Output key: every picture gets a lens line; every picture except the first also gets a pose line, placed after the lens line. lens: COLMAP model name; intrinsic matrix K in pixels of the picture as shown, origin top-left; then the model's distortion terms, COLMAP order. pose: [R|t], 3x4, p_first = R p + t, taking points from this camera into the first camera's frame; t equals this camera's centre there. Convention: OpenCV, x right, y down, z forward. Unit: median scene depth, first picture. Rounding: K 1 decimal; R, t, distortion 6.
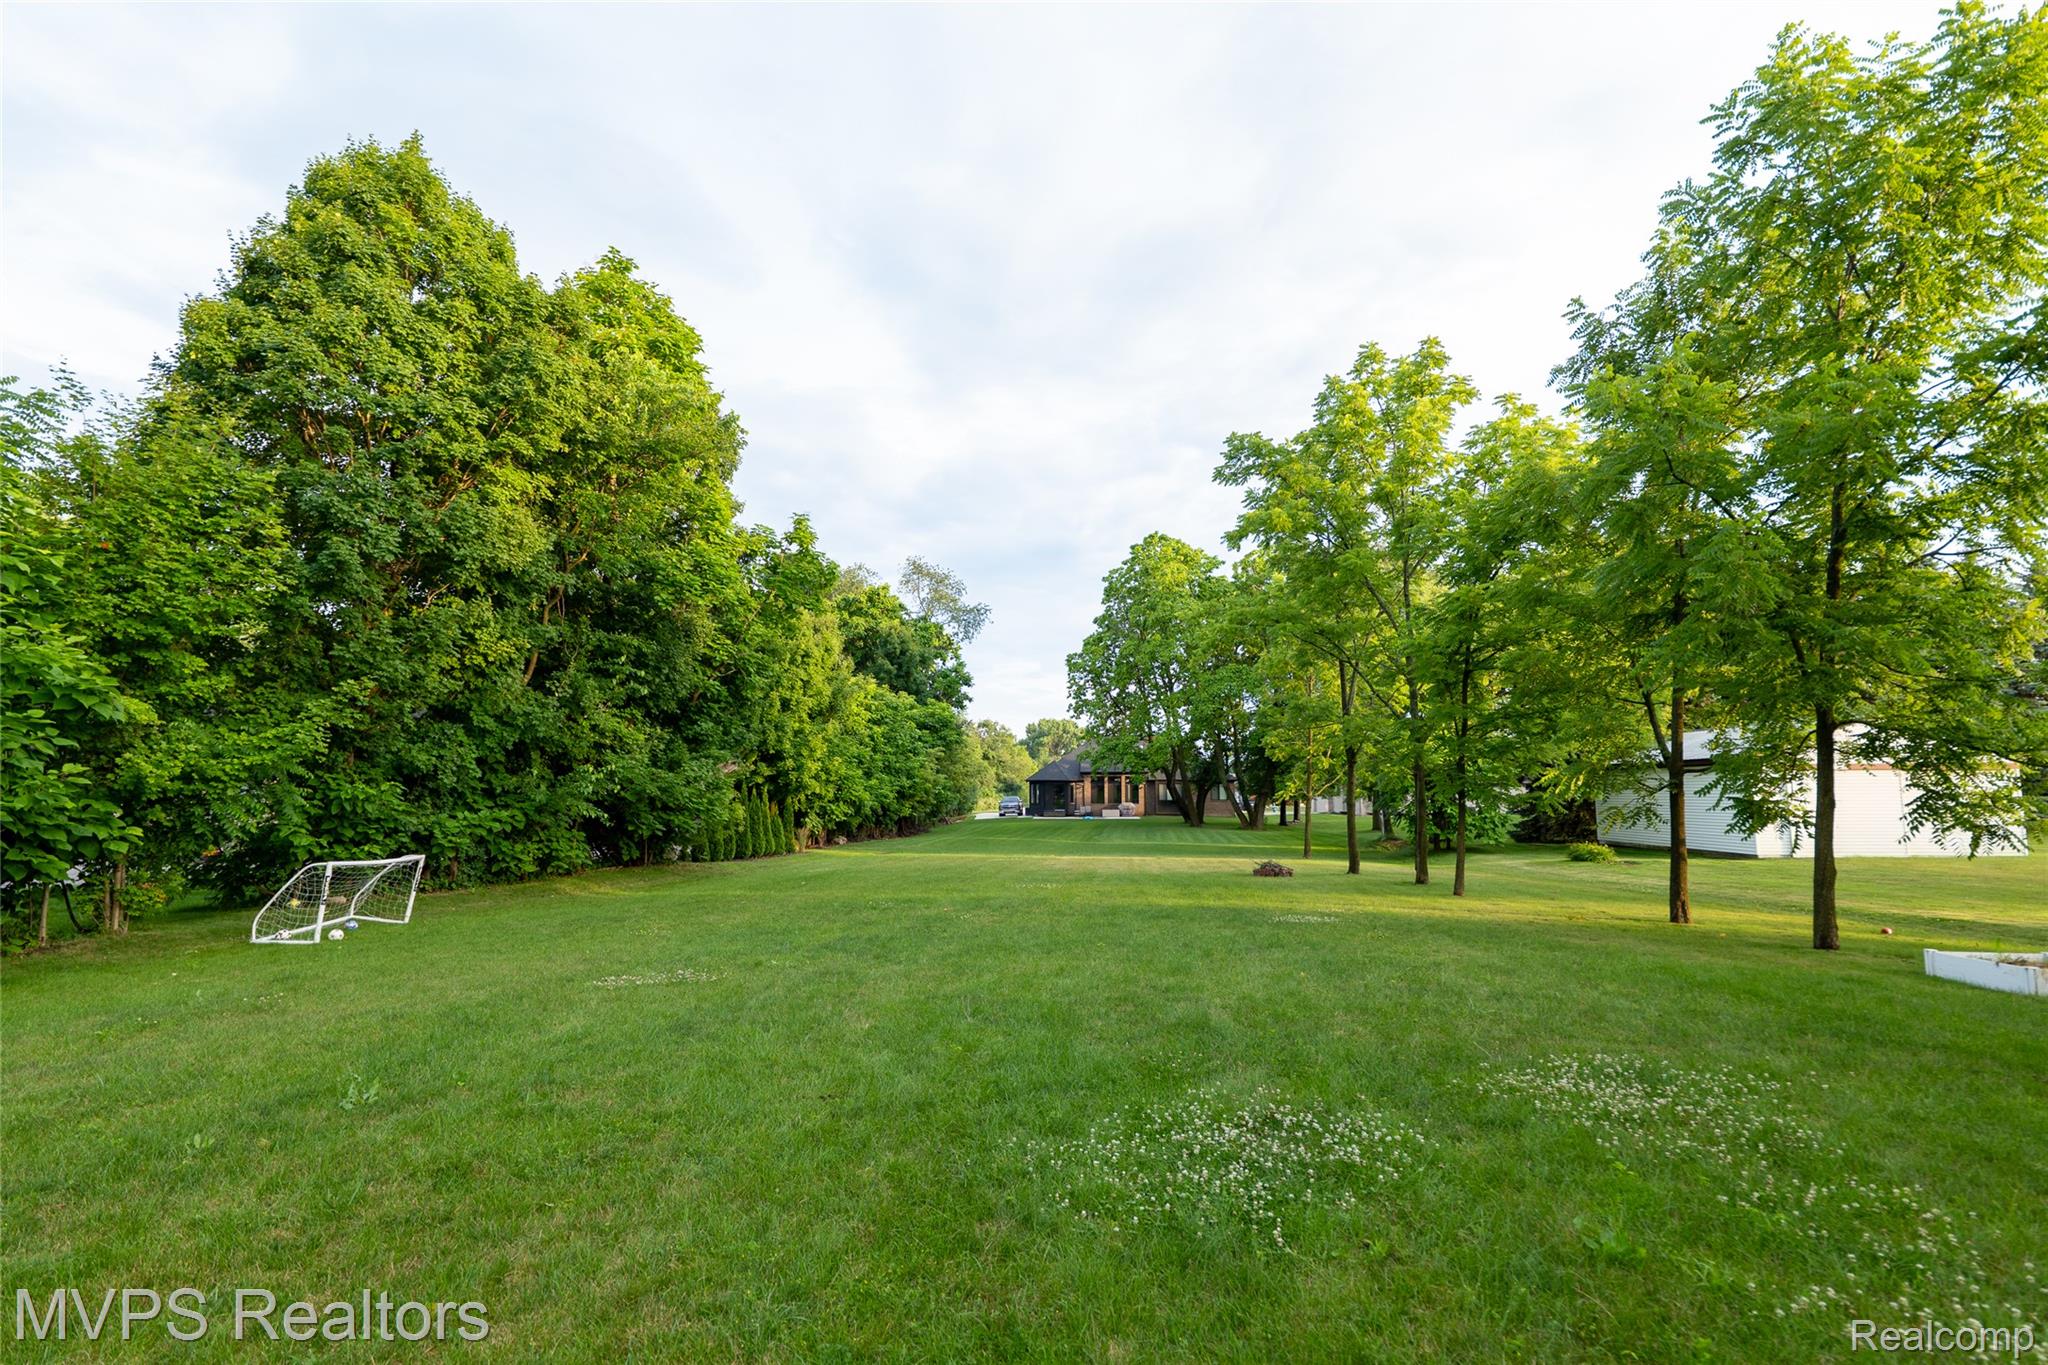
lens RADIAL K [[1007.9, 0, 1023.5], [0, 1007.9, 685.8], [0, 0, 1]] dist [-0.005895, -0.000119]
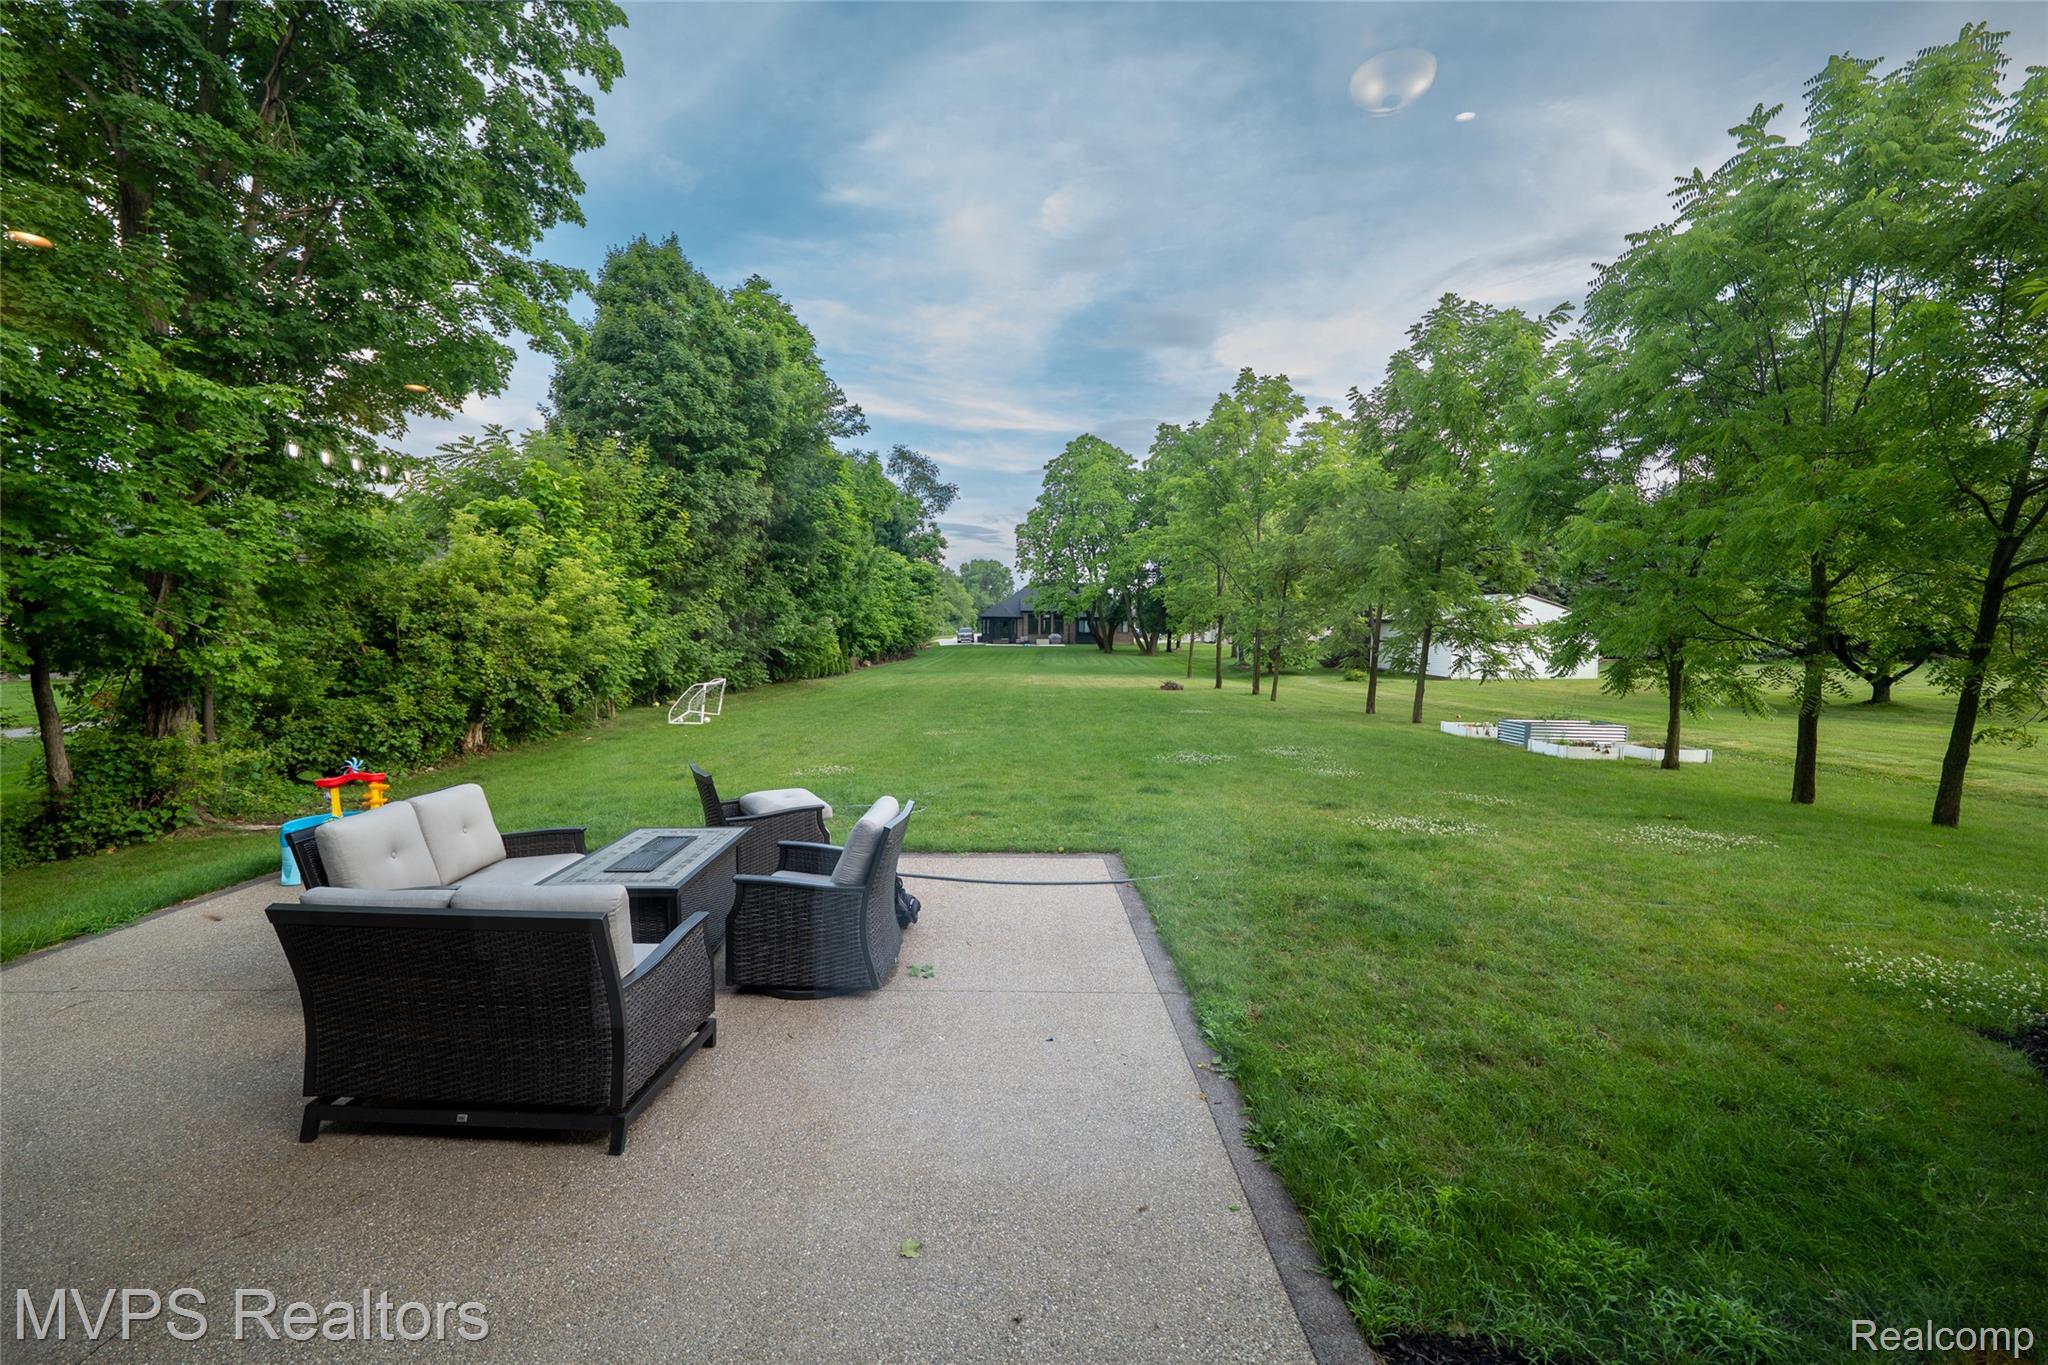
lens RADIAL K [[849.1, 0, 1023.7], [0, 849.1, 682.0], [0, 0, 1]] dist [0.002019, 0.000014]
pose [[0.995986, 0.000691, 0.089505, -0.052586], [-0.016833, 0.983573, 0.179722, -0.030922], [-0.087910, -0.180508, 0.979637, -0.153404]]
